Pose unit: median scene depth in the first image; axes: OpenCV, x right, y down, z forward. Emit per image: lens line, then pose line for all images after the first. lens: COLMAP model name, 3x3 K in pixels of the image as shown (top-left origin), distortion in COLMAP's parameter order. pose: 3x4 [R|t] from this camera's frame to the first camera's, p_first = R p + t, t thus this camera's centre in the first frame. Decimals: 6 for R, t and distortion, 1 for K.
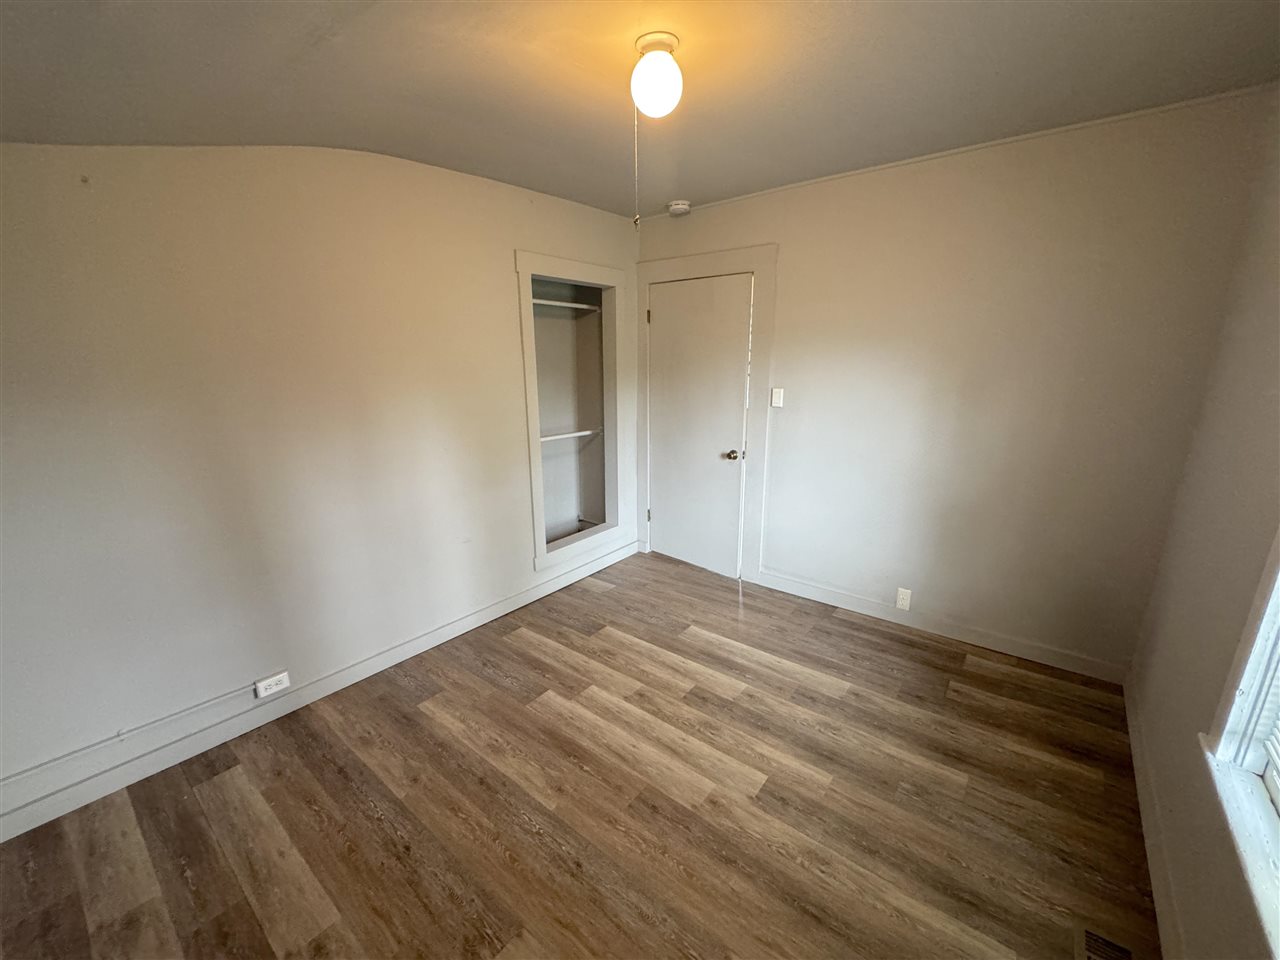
lens RADIAL K [[510.1, 0, 641.0], [0, 510.1, 489.2], [0, 0, 1]] dist [-0.002983, -0.000151]
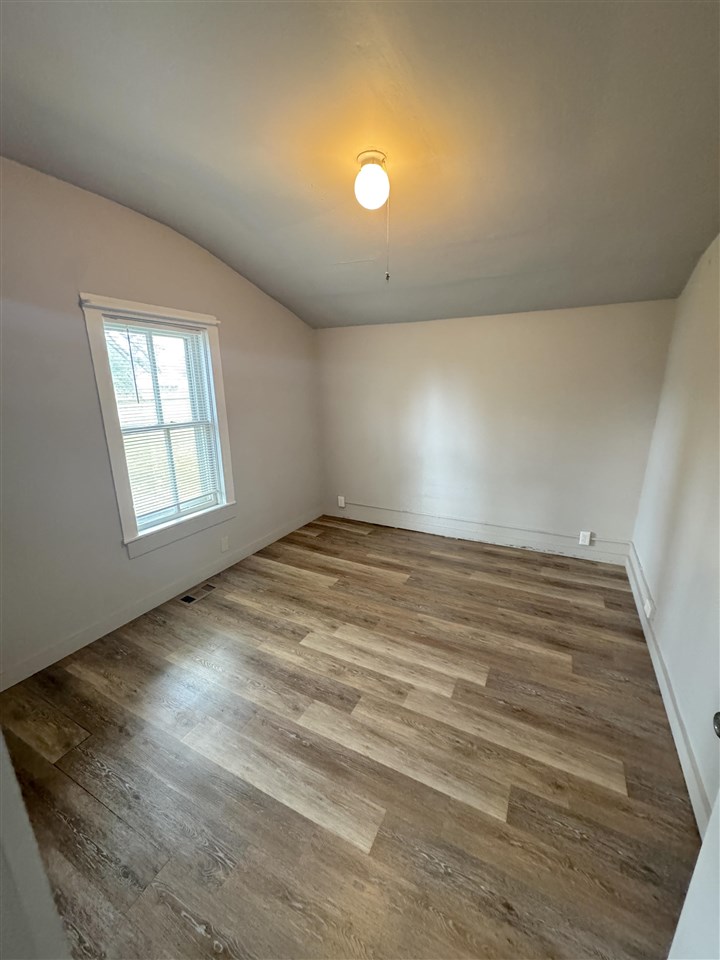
lens RADIAL K [[382.6, 0, 362.5], [0, 382.6, 480.1], [0, 0, 1]] dist [-0.002983, -0.000151]
pose [[-0.980460, 0.063302, -0.186255, 0.214799], [-0.037619, 0.869000, 0.493379, -0.405894], [0.193088, 0.490745, -0.849639, 1.569233]]
